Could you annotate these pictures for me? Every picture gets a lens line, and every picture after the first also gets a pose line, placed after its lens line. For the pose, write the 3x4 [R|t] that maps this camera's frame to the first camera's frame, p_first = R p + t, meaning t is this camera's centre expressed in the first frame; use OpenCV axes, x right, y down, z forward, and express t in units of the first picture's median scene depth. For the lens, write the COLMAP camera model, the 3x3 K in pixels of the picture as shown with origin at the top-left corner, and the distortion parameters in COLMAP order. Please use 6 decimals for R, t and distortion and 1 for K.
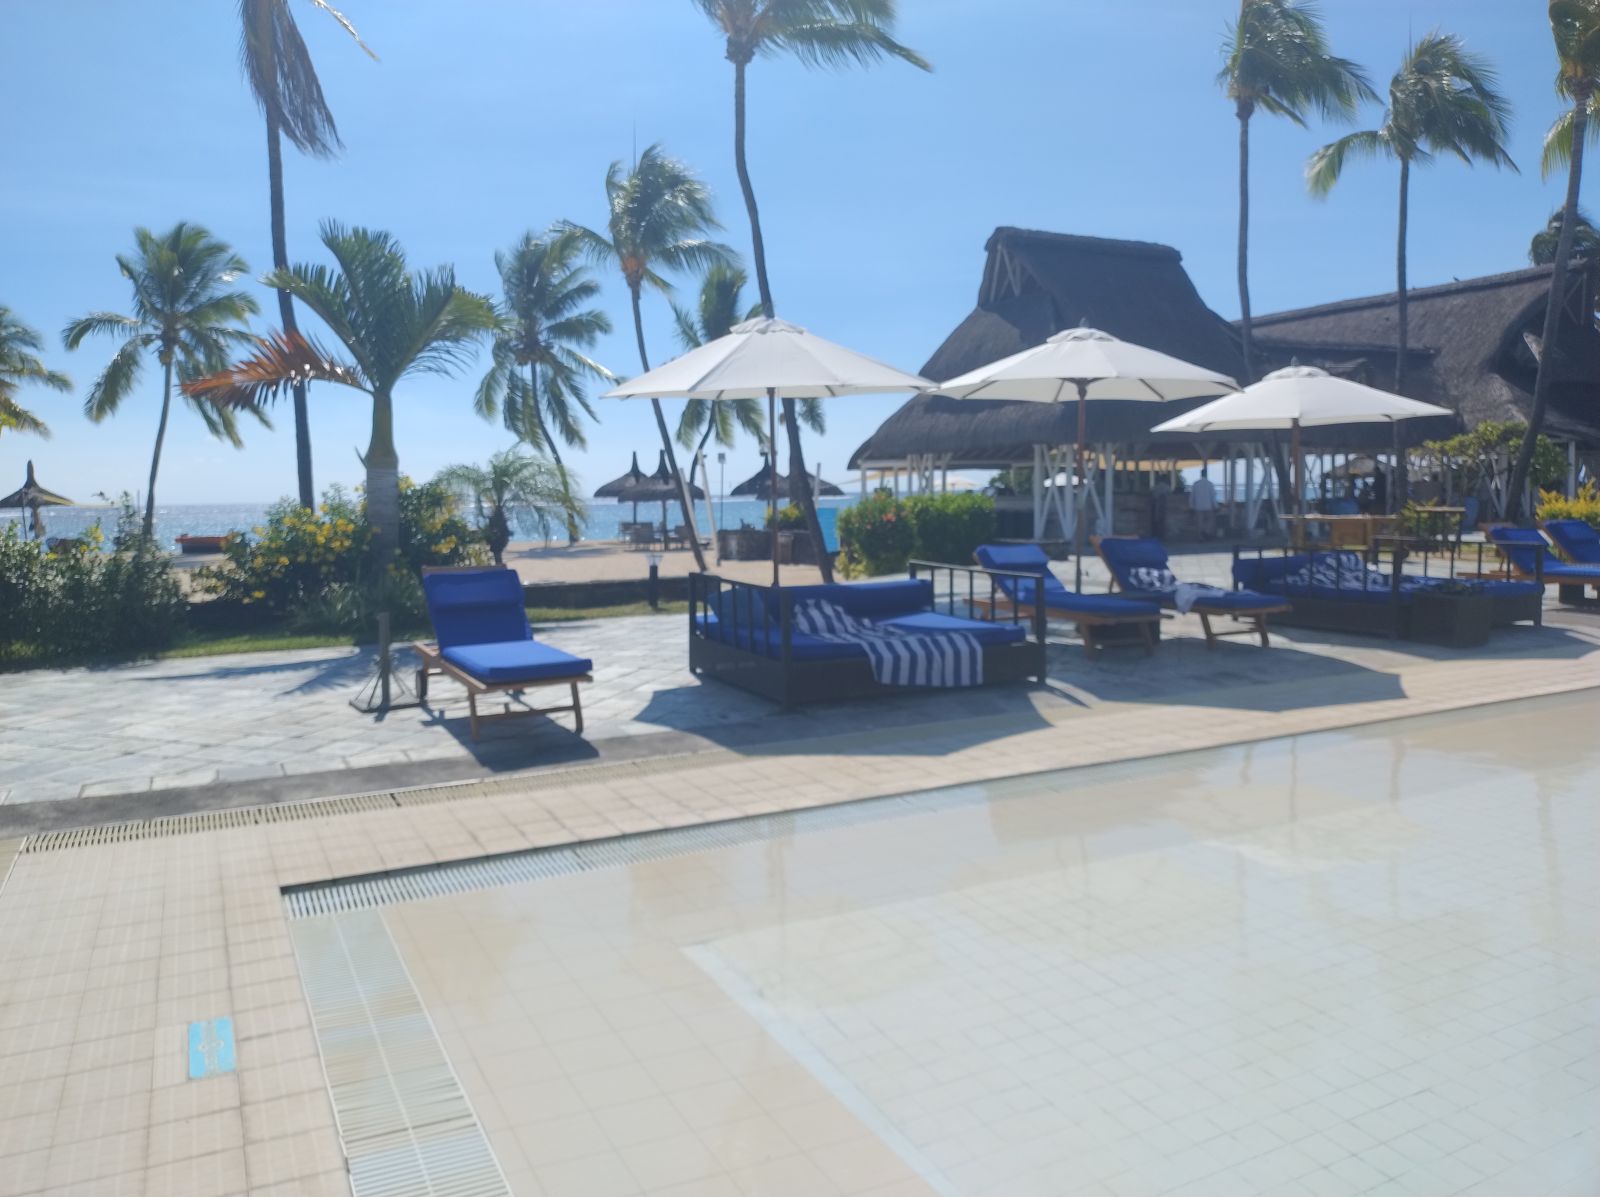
lens RADIAL K [[1190.0, 0, 801.6], [0, 1190.0, 596.1], [0, 0, 1]] dist [0.040680, -0.012332]
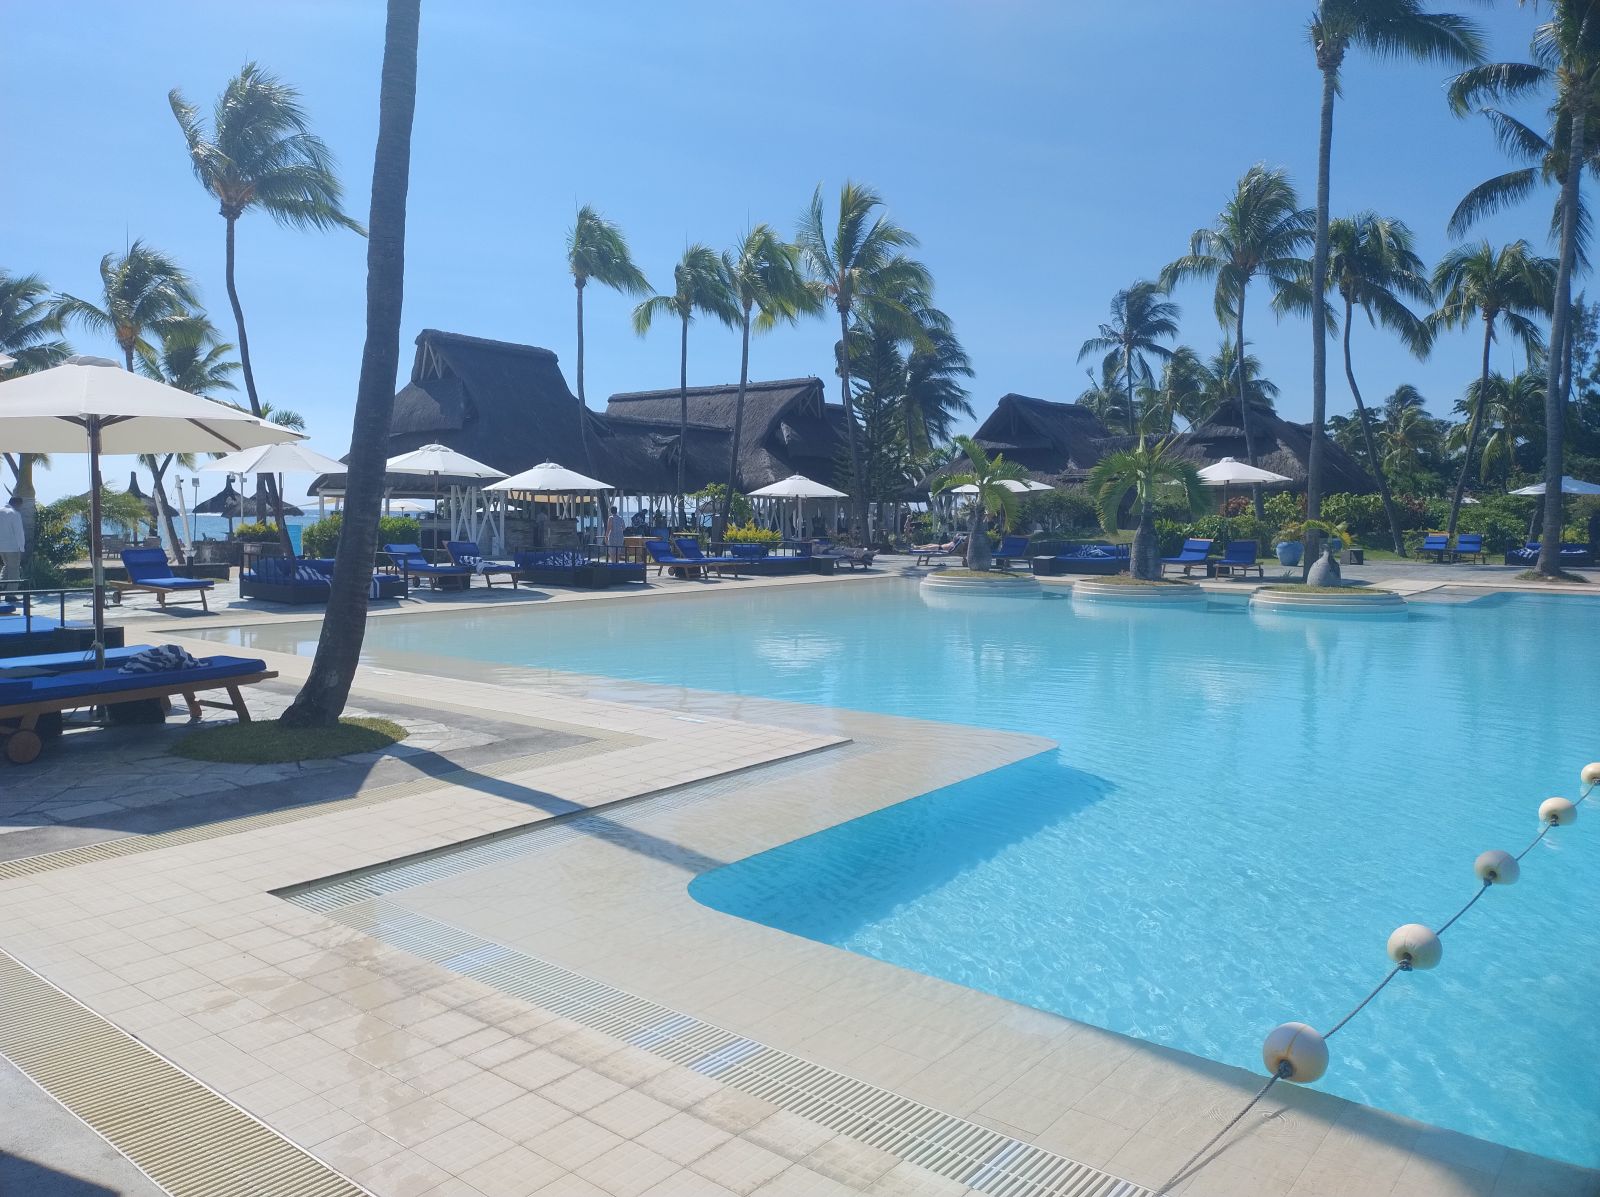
lens RADIAL K [[1190.0, 0, 793.0], [0, 1190.0, 567.0], [0, 0, 1]] dist [0.040680, -0.012332]
pose [[0.908975, 0.005437, 0.416816, -0.029089], [0.012696, 0.999090, -0.040717, 0.035707], [-0.416658, 0.042303, 0.908079, -0.466350]]
